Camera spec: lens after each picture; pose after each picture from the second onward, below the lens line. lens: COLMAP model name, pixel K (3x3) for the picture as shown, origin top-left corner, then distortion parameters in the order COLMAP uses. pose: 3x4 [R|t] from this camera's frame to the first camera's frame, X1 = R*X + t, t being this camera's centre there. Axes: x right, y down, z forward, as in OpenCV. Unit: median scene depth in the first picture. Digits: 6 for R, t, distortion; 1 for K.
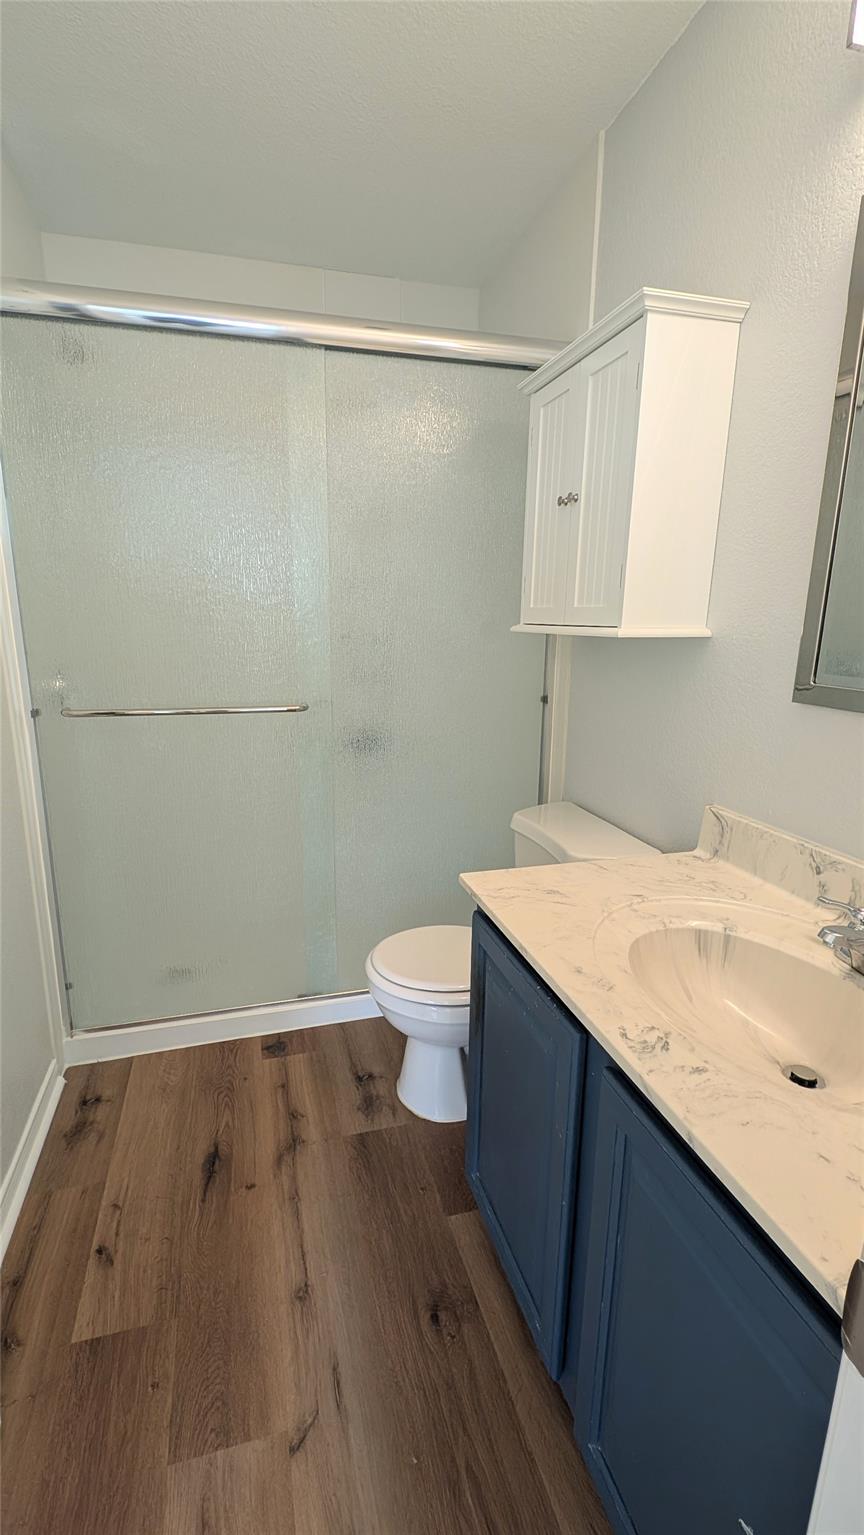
lens RADIAL K [[680.1, 0, 432.0], [0, 680.1, 767.5], [0, 0, 1]] dist [-0.002386, -0.000837]
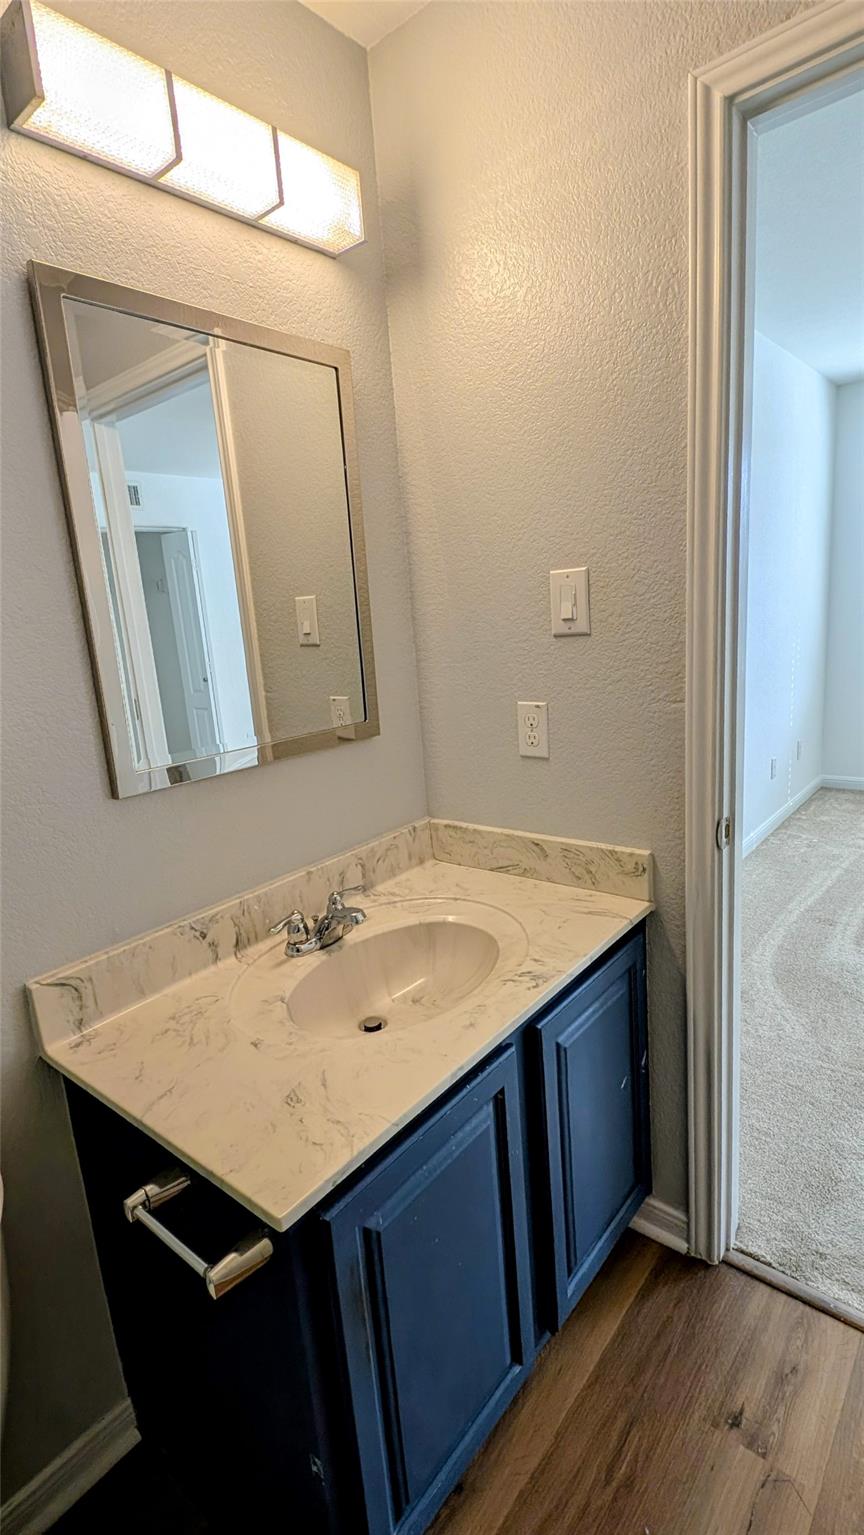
lens RADIAL K [[680.1, 0, 432.0], [0, 680.1, 767.5], [0, 0, 1]] dist [-0.002386, -0.000837]
pose [[-0.537434, -0.138983, 0.831774, -0.465512], [0.259858, 0.911038, 0.320129, -0.337097], [-0.802271, 0.388192, -0.453507, 1.140657]]
